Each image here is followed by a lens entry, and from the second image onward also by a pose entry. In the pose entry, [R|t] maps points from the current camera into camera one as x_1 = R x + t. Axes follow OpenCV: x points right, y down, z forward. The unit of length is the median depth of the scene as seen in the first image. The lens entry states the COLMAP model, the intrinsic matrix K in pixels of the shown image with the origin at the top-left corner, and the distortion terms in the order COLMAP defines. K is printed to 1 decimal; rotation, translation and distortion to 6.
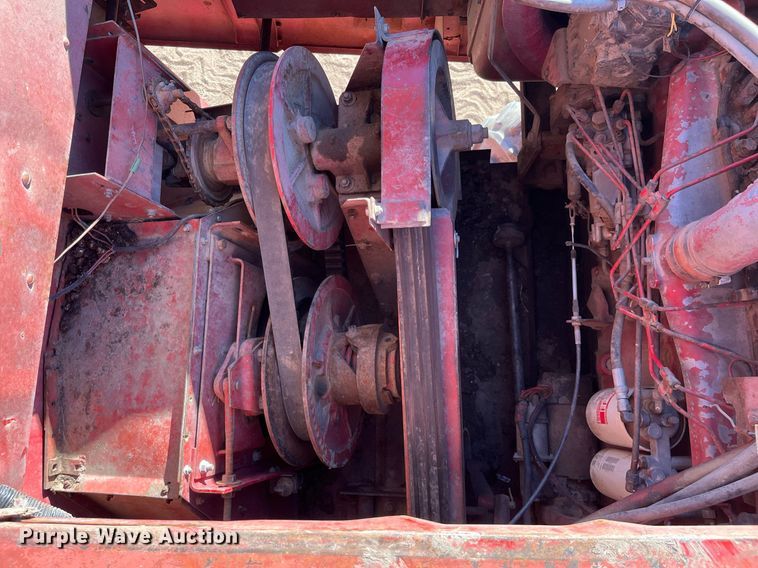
lens RADIAL K [[575.7, 0, 377.1], [0, 575.7, 266.4], [0, 0, 1]] dist [0.055959, -0.090930]
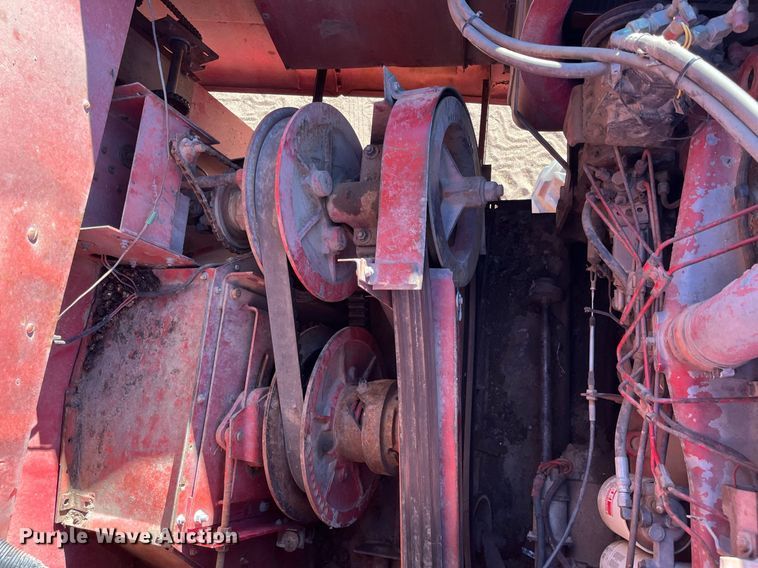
lens RADIAL K [[575.7, 0, 377.1], [0, 575.7, 266.4], [0, 0, 1]] dist [0.055959, -0.090930]
pose [[0.988788, 0.035845, -0.144957, 0.133264], [-0.043608, 0.997759, -0.050739, -0.048318], [0.142814, 0.056492, 0.988136, 0.027656]]
